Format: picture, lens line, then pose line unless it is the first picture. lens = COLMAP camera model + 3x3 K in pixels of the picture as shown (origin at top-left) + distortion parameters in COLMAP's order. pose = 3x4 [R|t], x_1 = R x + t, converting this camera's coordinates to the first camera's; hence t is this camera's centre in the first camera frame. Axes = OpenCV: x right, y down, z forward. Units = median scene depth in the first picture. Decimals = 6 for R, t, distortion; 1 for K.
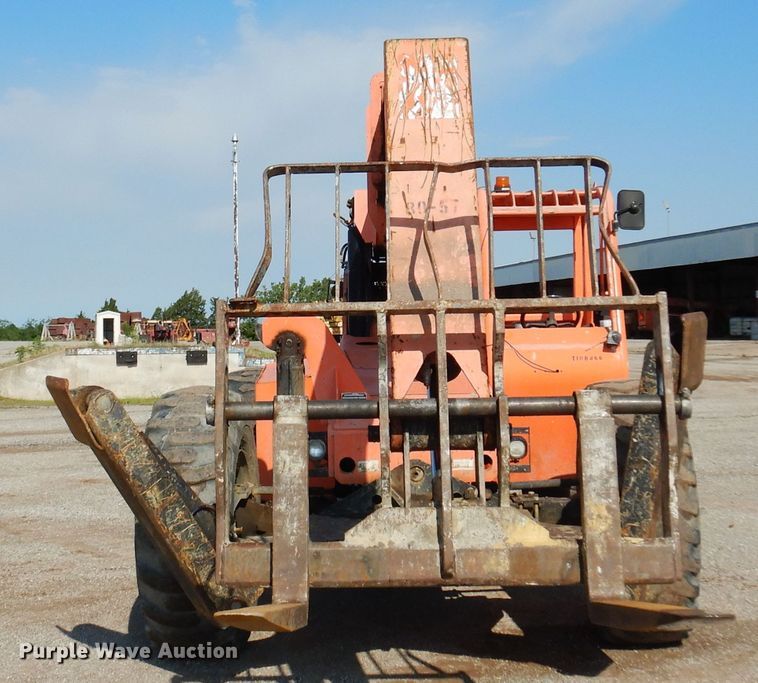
lens RADIAL K [[1256.6, 0, 324.1], [0, 1256.6, 316.1], [0, 0, 1]] dist [0.008260, 0.055933]
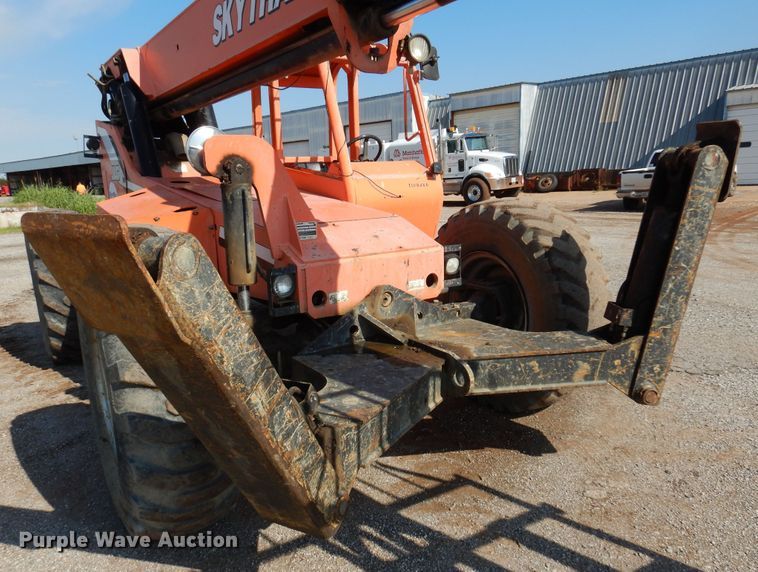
lens RADIAL K [[619.5, 0, 379.1], [0, 619.5, 325.2], [0, 0, 1]] dist [0.007880, -0.001990]
pose [[0.826876, -0.147444, 0.542712, -0.318047], [0.021680, 0.972660, 0.231221, 0.047610], [-0.561967, -0.179425, 0.807465, 0.927901]]
